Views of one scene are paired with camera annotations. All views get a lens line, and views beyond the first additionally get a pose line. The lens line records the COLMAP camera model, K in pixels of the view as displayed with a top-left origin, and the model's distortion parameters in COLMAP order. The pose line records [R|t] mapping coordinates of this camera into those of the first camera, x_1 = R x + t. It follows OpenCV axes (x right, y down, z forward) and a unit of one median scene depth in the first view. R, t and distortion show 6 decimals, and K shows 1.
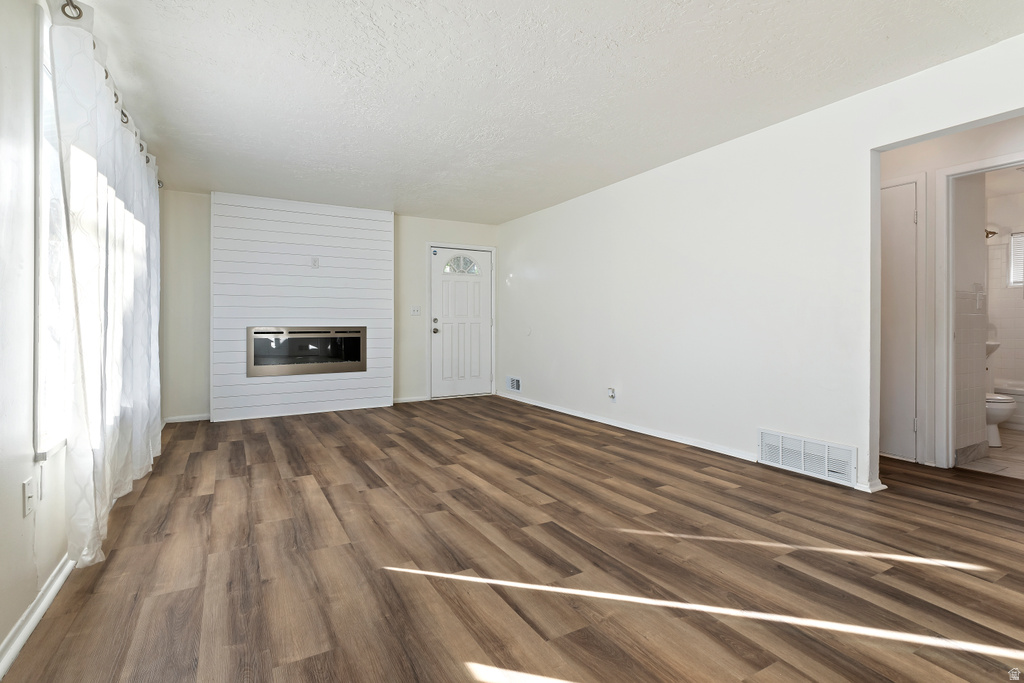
lens RADIAL K [[497.9, 0, 510.3], [0, 497.9, 320.1], [0, 0, 1]] dist [-0.000475, 0.000421]
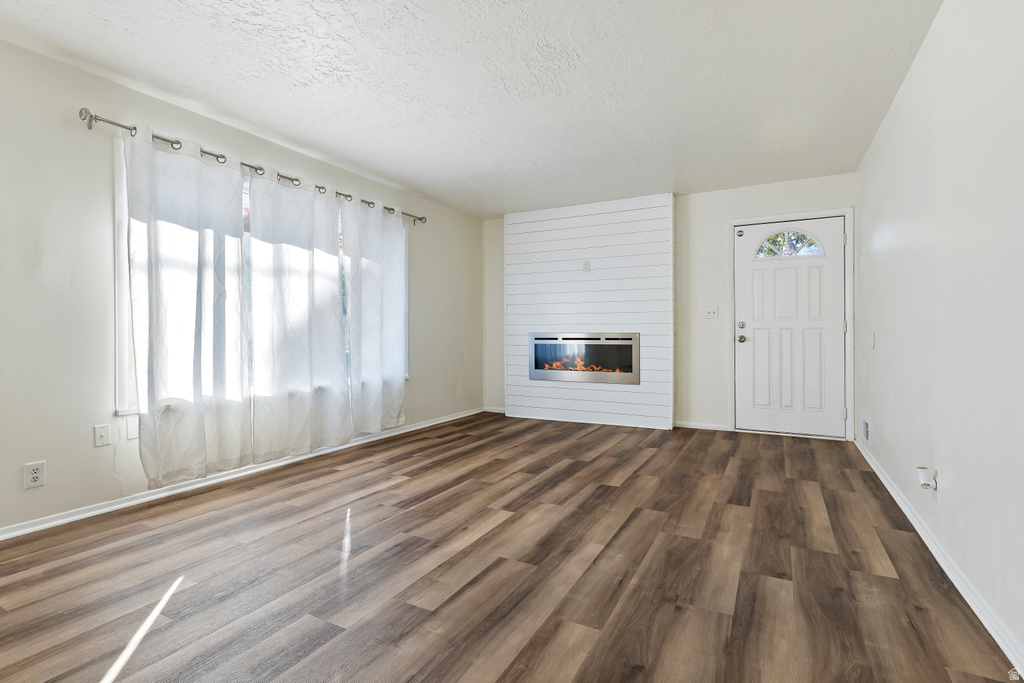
lens RADIAL K [[490.2, 0, 508.6], [0, 490.2, 331.0], [0, 0, 1]] dist [-0.000951, 0.000424]
pose [[0.530482, -0.002006, -0.847694, 0.365036], [0.010102, 0.999941, 0.003955, 0.004256], [0.847636, -0.010661, 0.530471, 0.411278]]
